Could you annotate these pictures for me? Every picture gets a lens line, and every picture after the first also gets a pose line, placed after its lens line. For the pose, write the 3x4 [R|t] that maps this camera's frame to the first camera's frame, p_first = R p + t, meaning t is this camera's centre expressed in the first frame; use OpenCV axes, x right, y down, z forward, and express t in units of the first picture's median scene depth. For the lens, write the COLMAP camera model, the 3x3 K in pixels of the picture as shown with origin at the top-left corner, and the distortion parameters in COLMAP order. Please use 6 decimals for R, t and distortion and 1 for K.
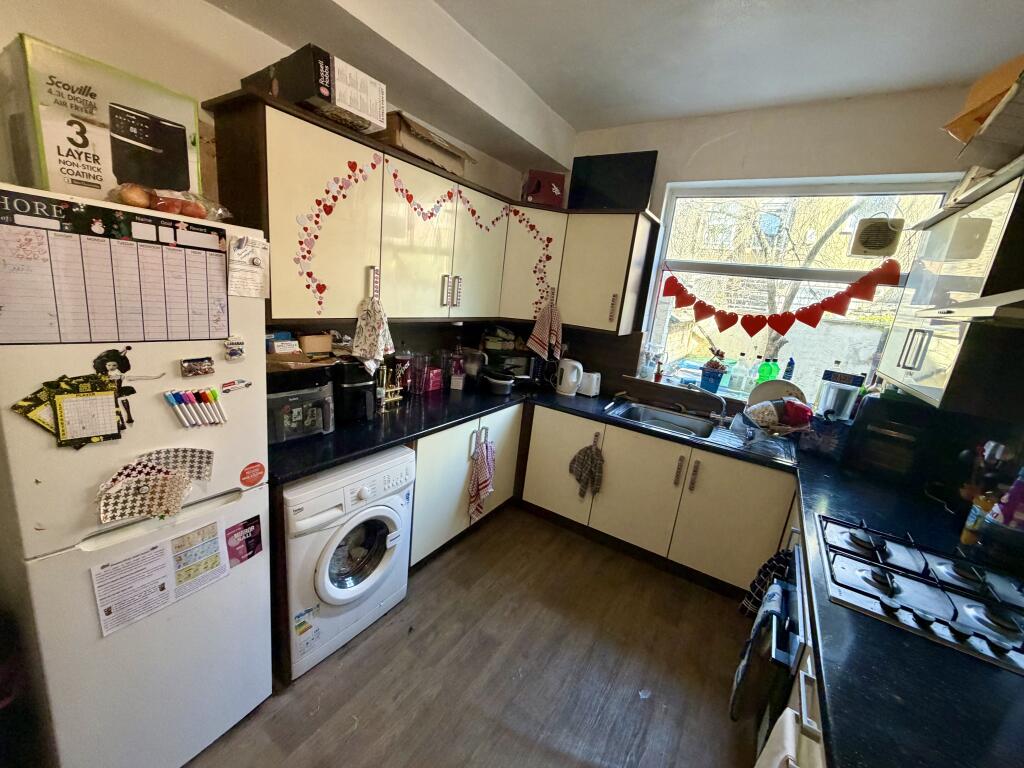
lens RADIAL K [[407.6, 0, 508.3], [0, 407.6, 384.9], [0, 0, 1]] dist [-0.001479, -0.000081]
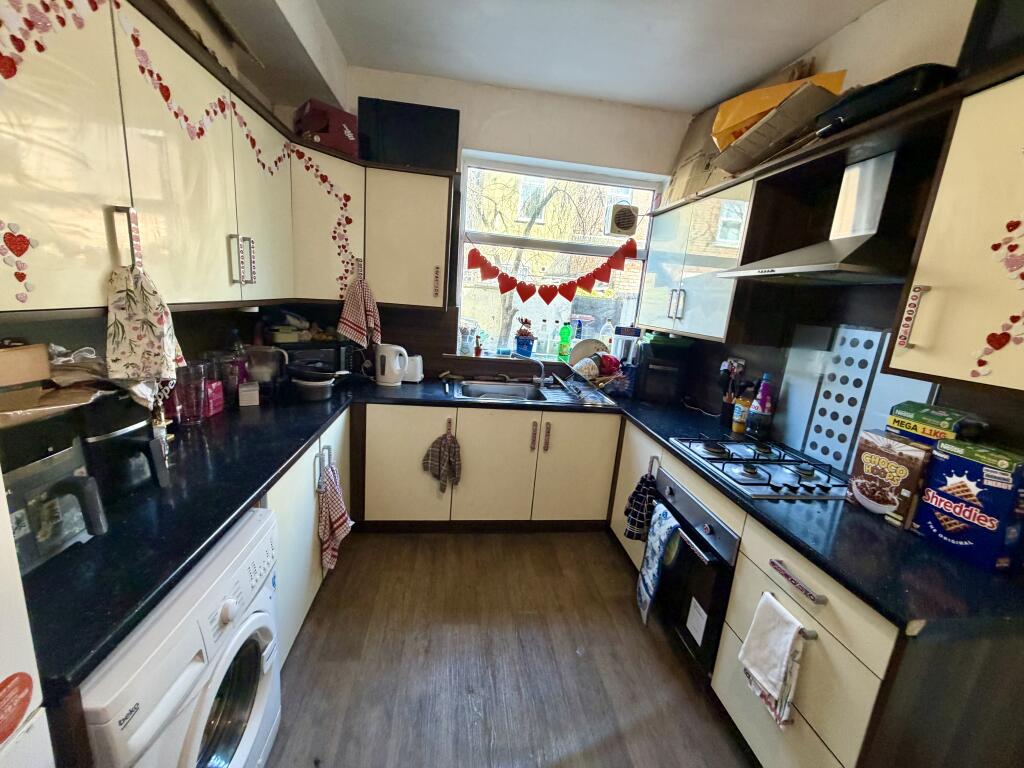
lens RADIAL K [[407.6, 0, 508.3], [0, 407.6, 384.9], [0, 0, 1]] dist [-0.001479, -0.000081]
pose [[0.767504, -0.179437, 0.615419, -0.226902], [0.150786, 0.983622, 0.098744, -0.028426], [-0.623058, 0.017010, 0.781991, 0.198205]]
